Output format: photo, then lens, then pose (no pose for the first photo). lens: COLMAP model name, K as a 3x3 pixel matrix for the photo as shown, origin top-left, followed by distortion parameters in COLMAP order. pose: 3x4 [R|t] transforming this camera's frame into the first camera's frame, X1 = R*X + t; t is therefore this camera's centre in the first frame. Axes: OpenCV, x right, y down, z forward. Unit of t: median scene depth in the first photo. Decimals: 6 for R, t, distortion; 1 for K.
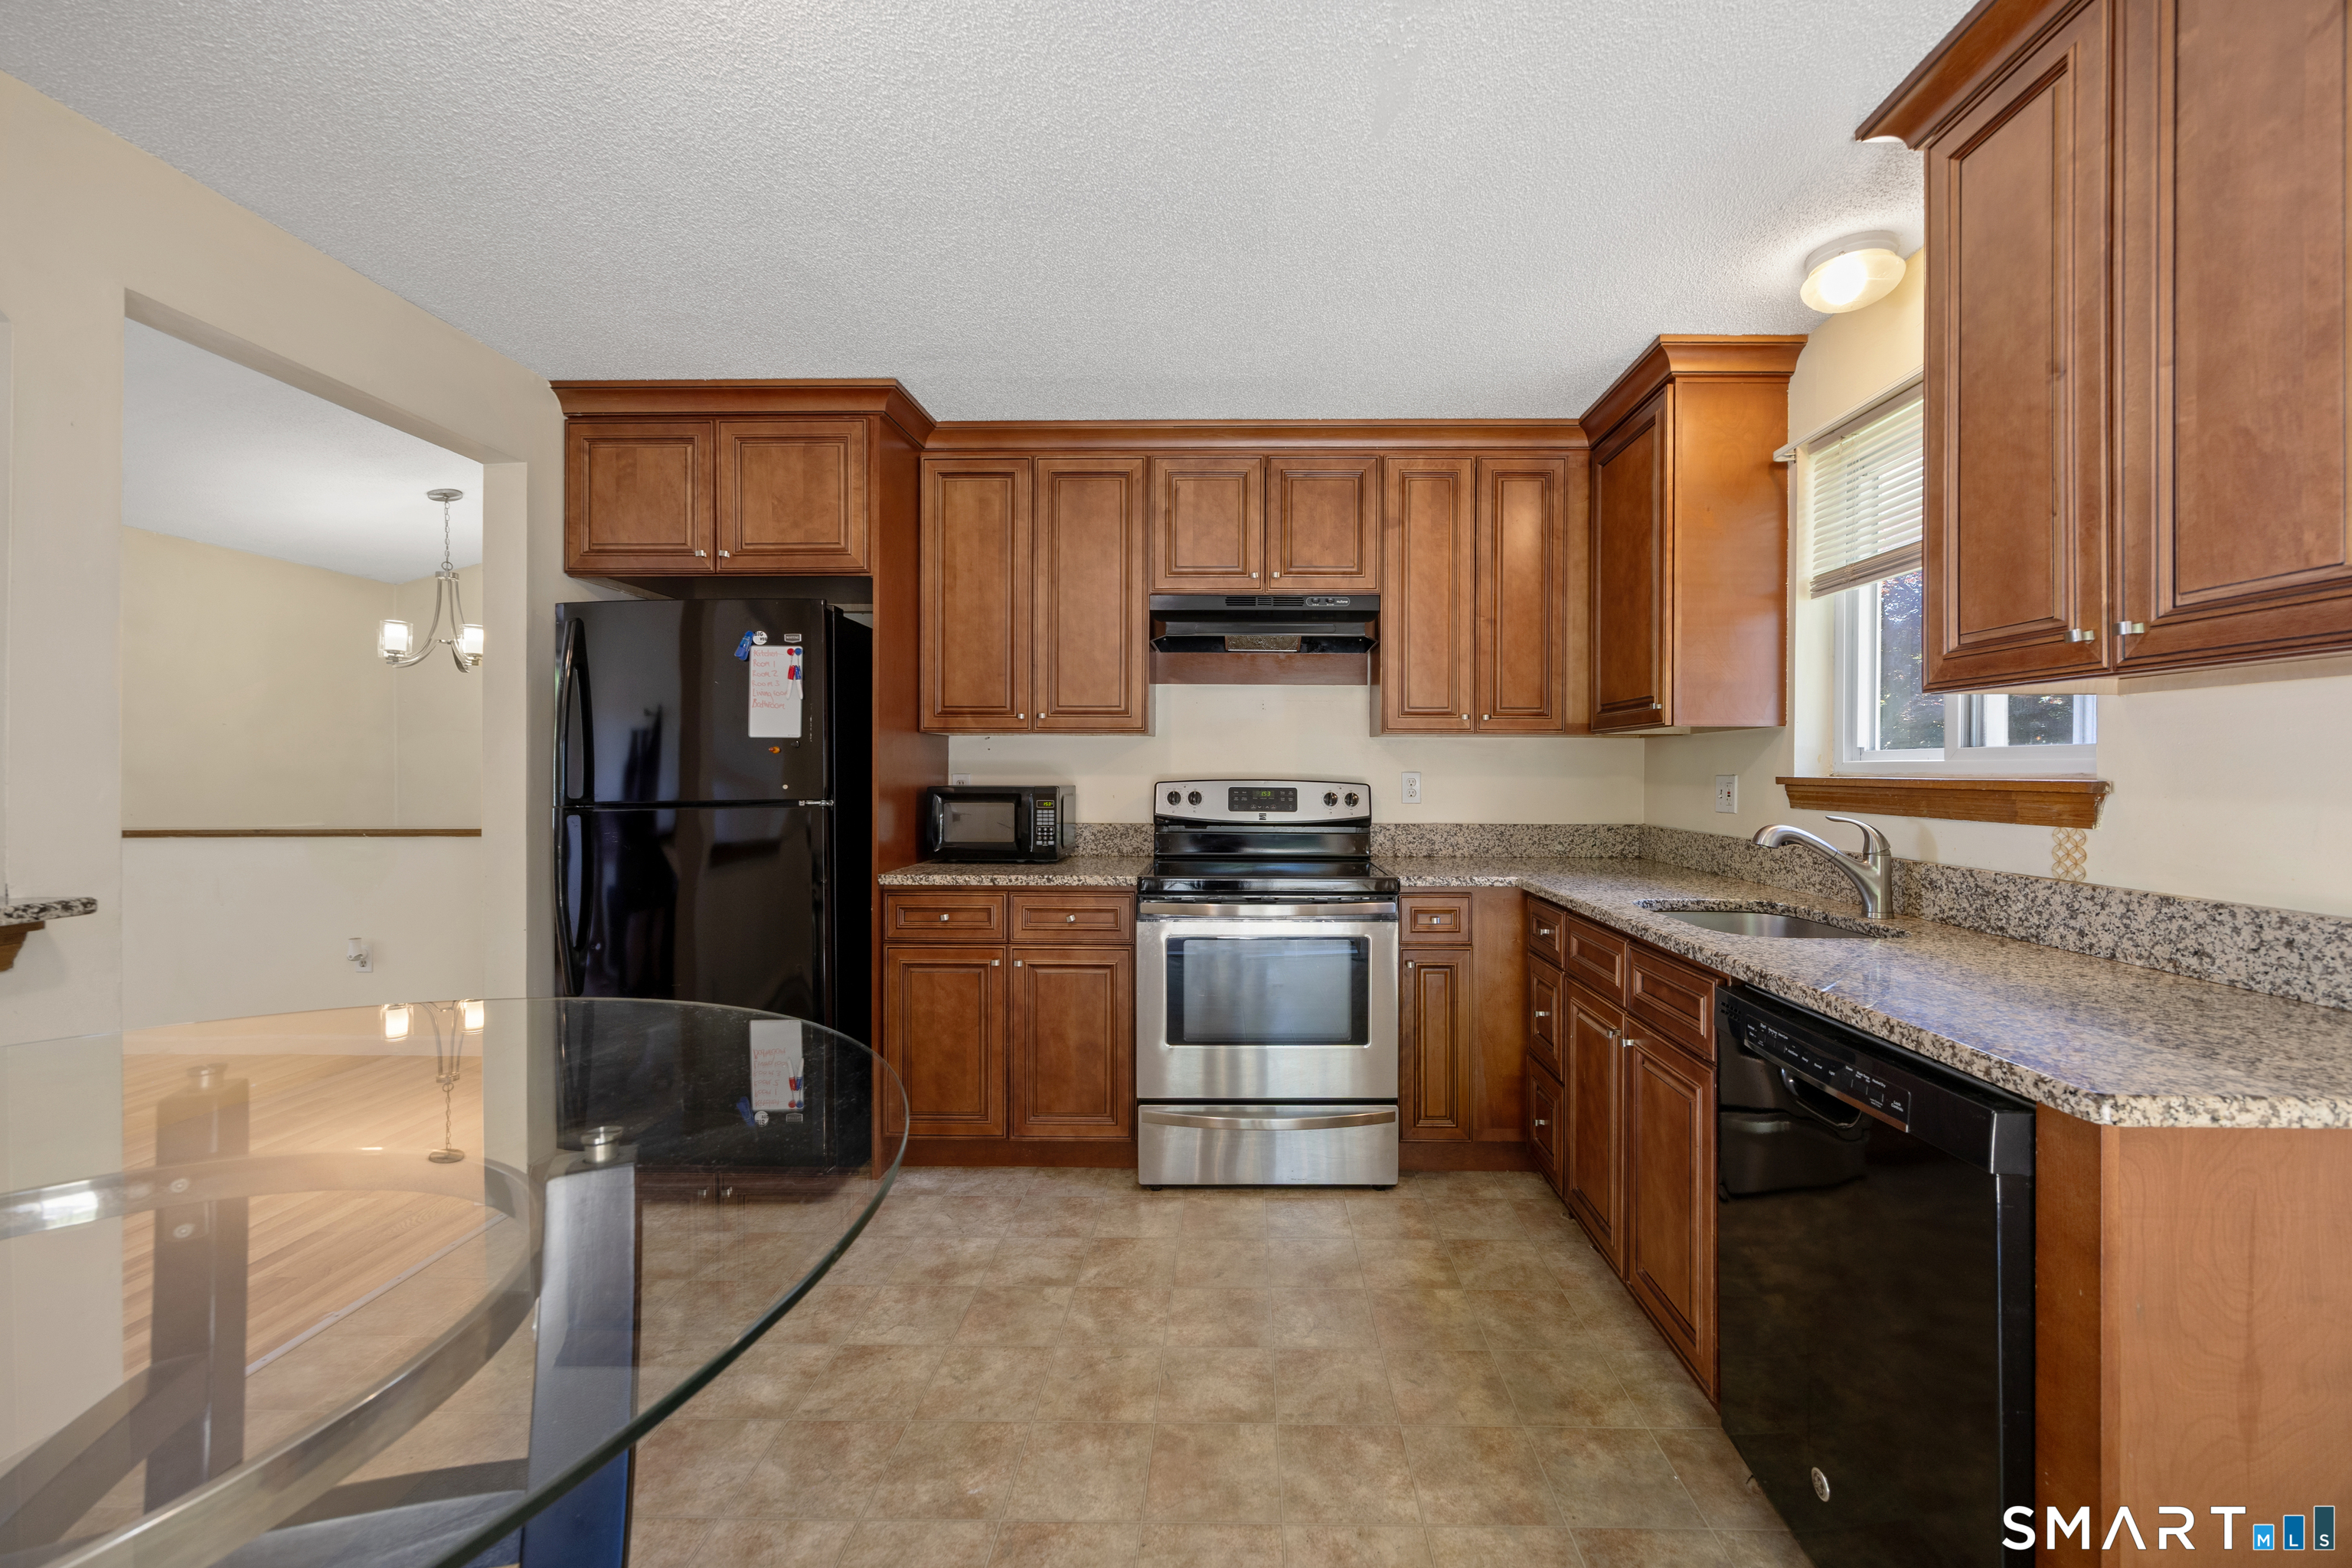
lens RADIAL K [[924.8, 0, 1181.8], [0, 924.8, 781.9], [0, 0, 1]] dist [-0.002067, 0.000693]
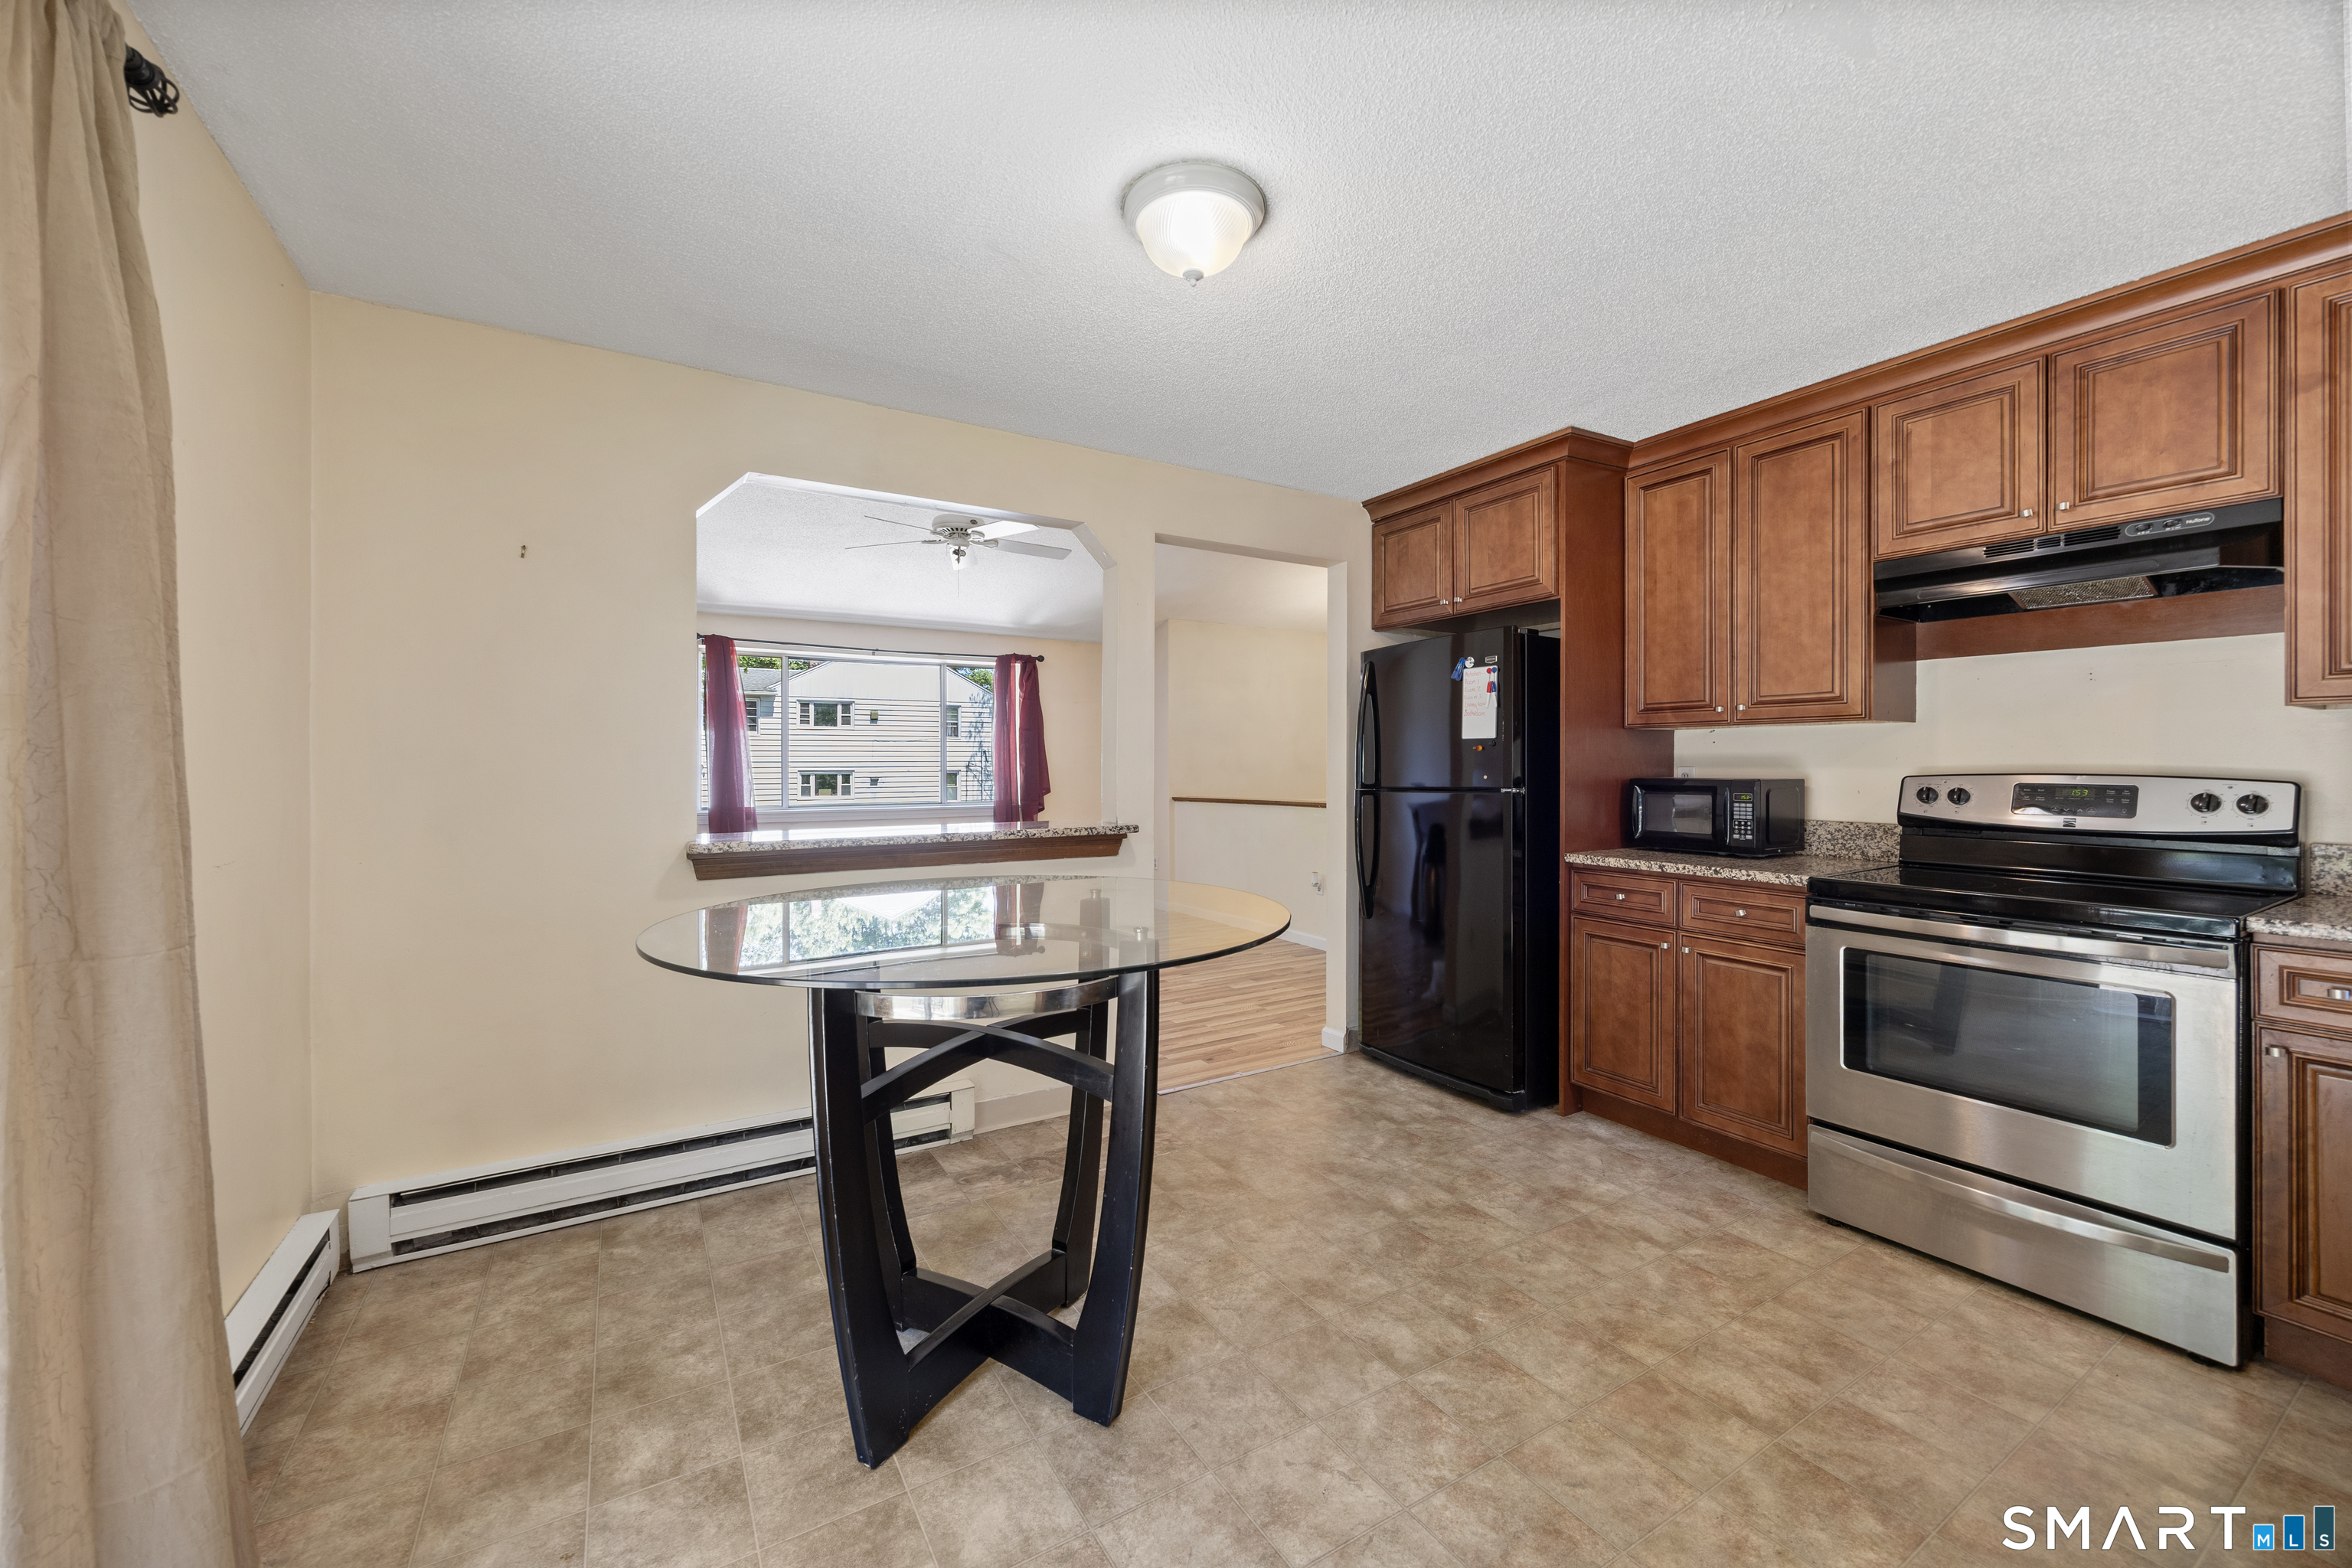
lens RADIAL K [[924.8, 0, 1170.2], [0, 924.8, 775.6], [0, 0, 1]] dist [-0.002067, 0.000693]
pose [[0.517571, 0.007117, -0.855611, 0.405747], [-0.006672, 0.999969, 0.004282, 0.000933], [0.855614, 0.003492, 0.517602, -0.028552]]
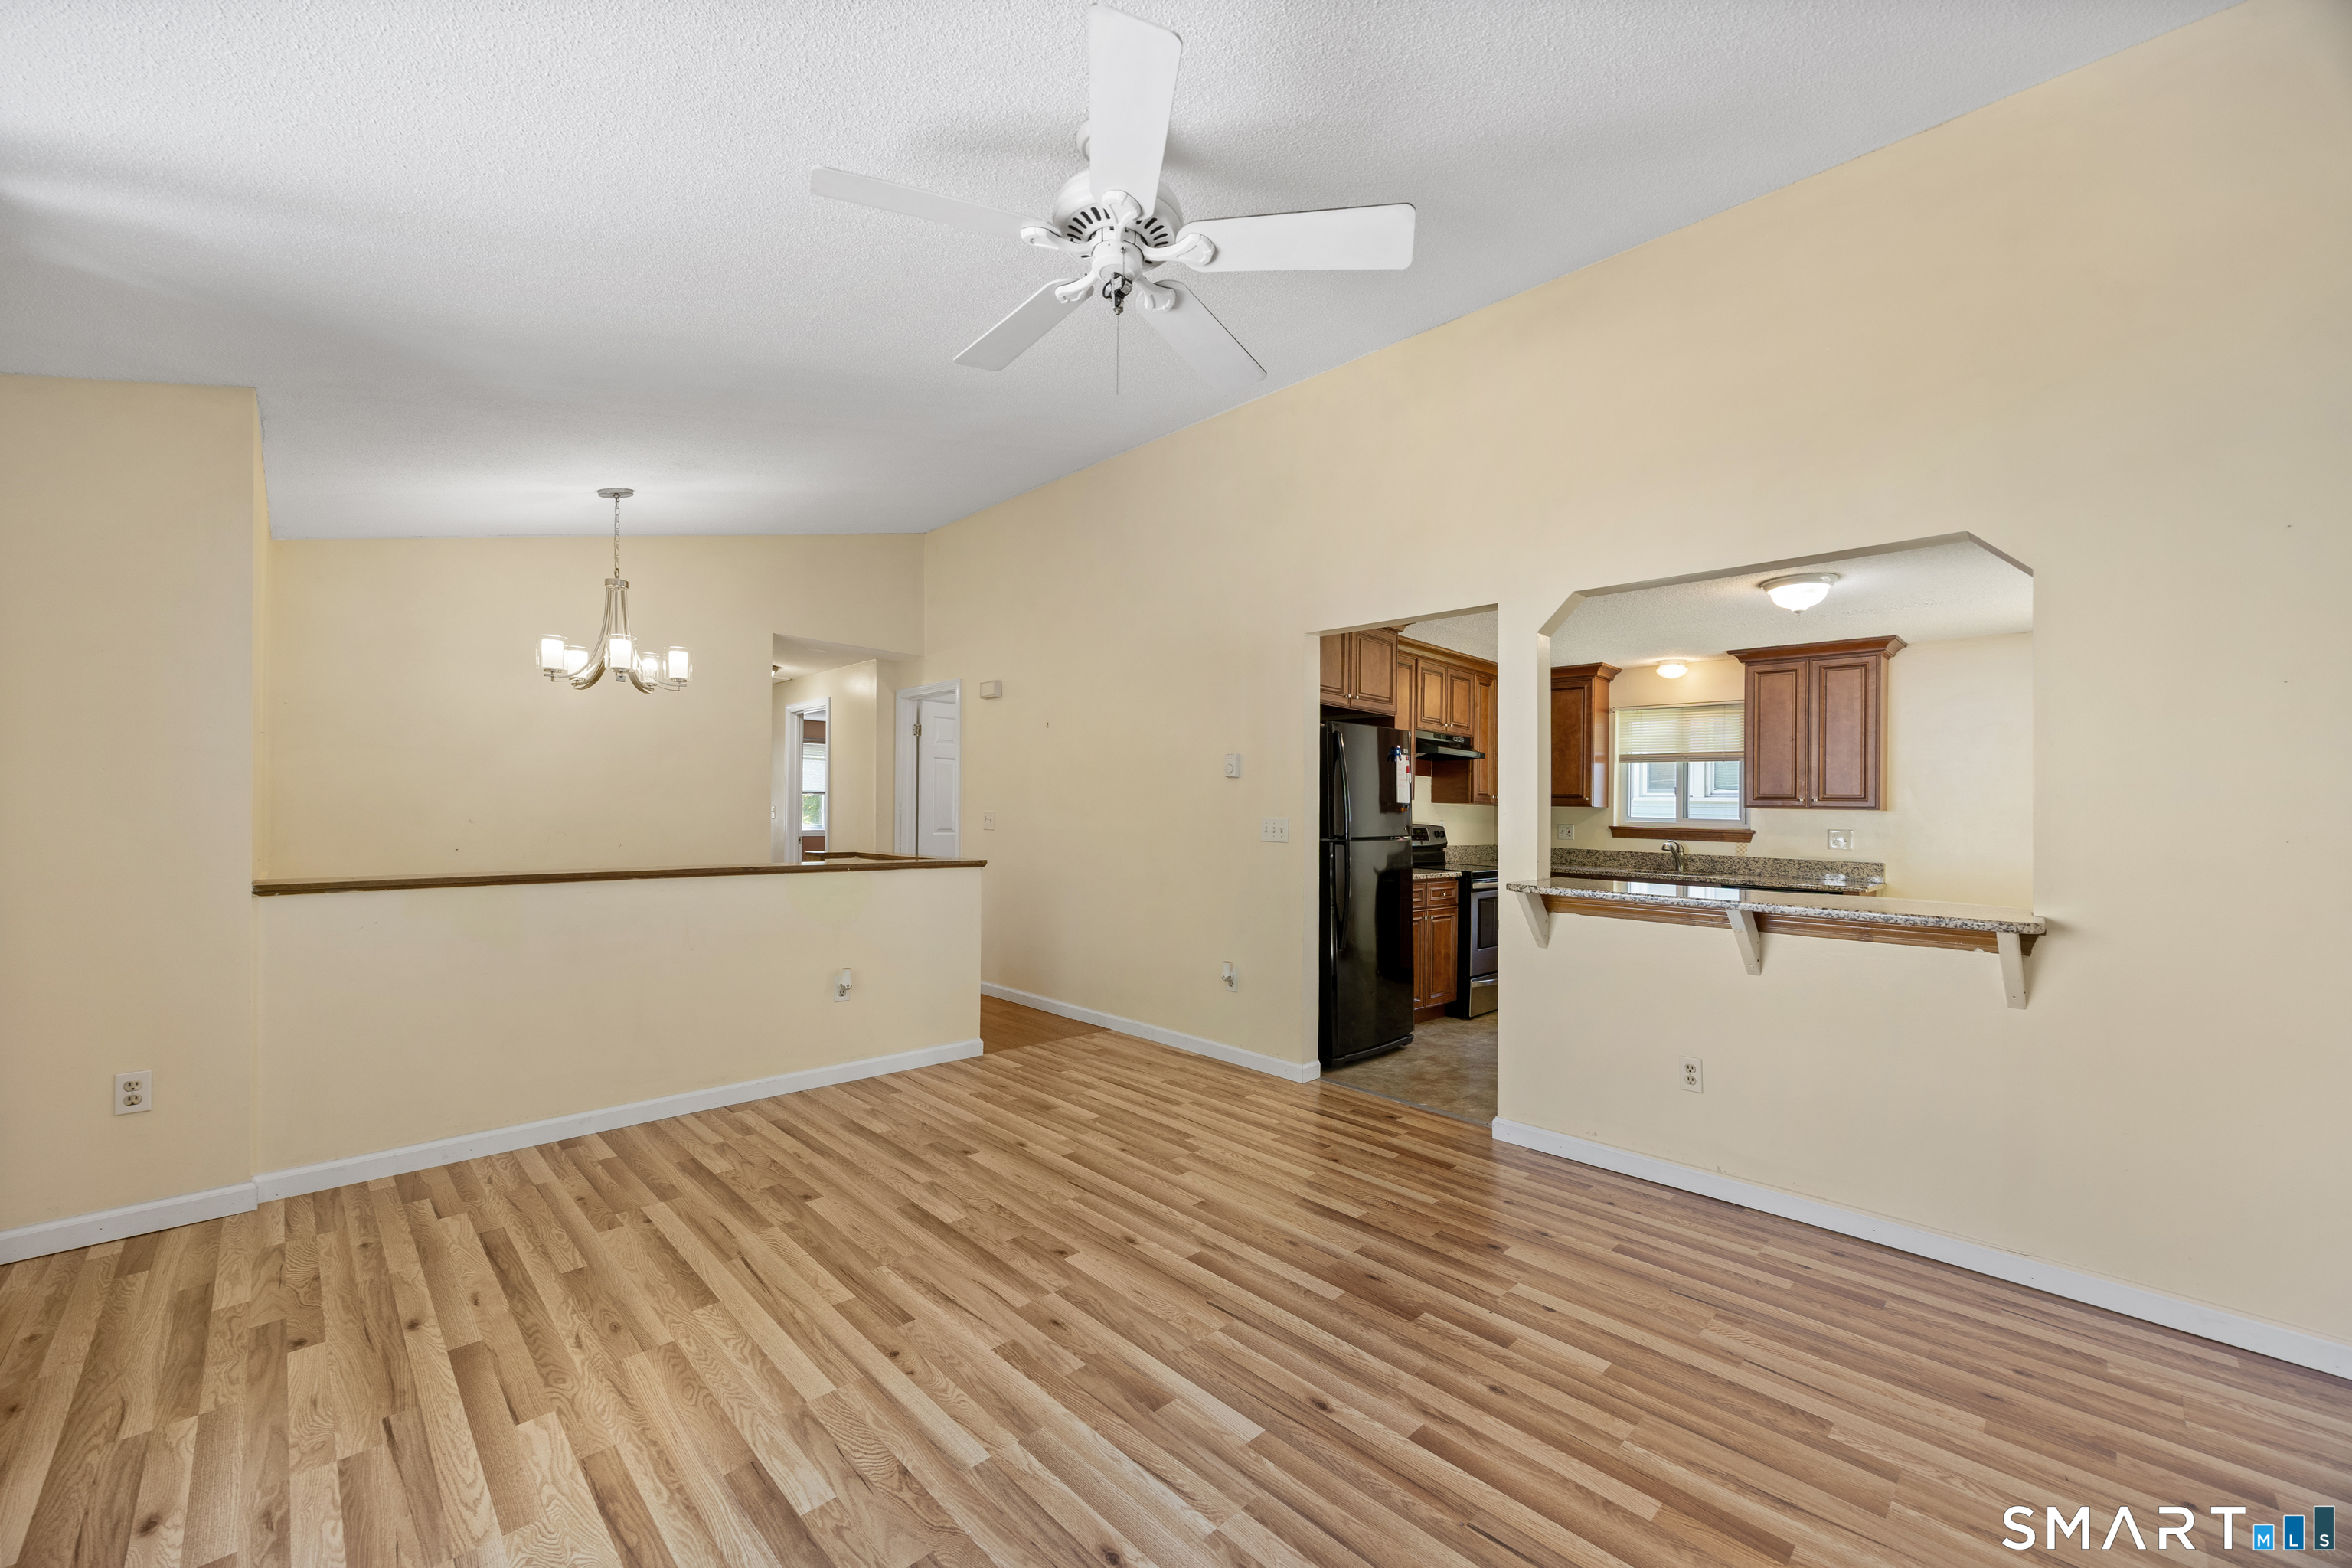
lens RADIAL K [[924.8, 0, 1162.9], [0, 924.8, 794.5], [0, 0, 1]] dist [-0.002067, 0.000693]
pose [[0.711858, 0.028610, 0.701740, -1.918006], [-0.014137, 0.999551, -0.026411, -0.007037], [-0.702181, 0.008880, 0.711943, -0.008295]]
